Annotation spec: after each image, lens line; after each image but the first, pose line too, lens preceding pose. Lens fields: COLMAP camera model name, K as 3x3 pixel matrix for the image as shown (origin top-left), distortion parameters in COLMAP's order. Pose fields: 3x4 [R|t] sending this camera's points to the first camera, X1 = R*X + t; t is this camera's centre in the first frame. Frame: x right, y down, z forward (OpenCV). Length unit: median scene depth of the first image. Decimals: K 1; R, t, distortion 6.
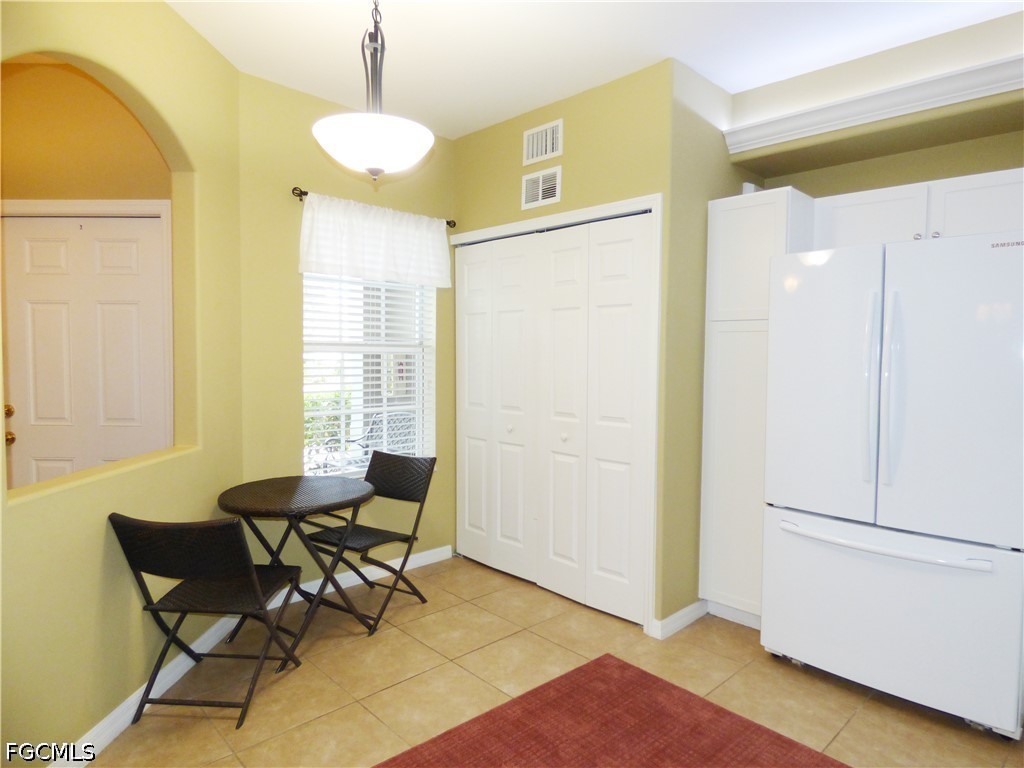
lens RADIAL K [[611.1, 0, 513.2], [0, 611.1, 378.5], [0, 0, 1]] dist [-0.000685, -0.000087]
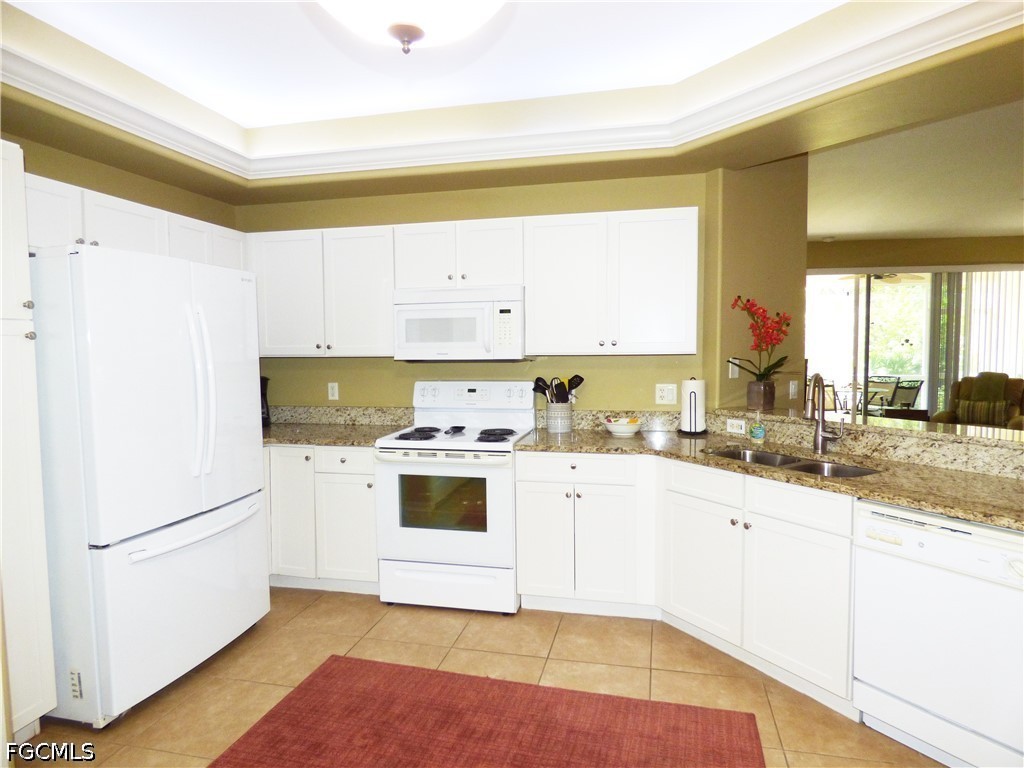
lens RADIAL K [[611.1, 0, 513.2], [0, 611.1, 378.5], [0, 0, 1]] dist [-0.000685, -0.000087]
pose [[-0.546816, -0.055059, 0.835440, -0.667258], [0.036205, 0.995347, 0.089294, -0.088963], [-0.836469, 0.079074, -0.542279, 1.155729]]
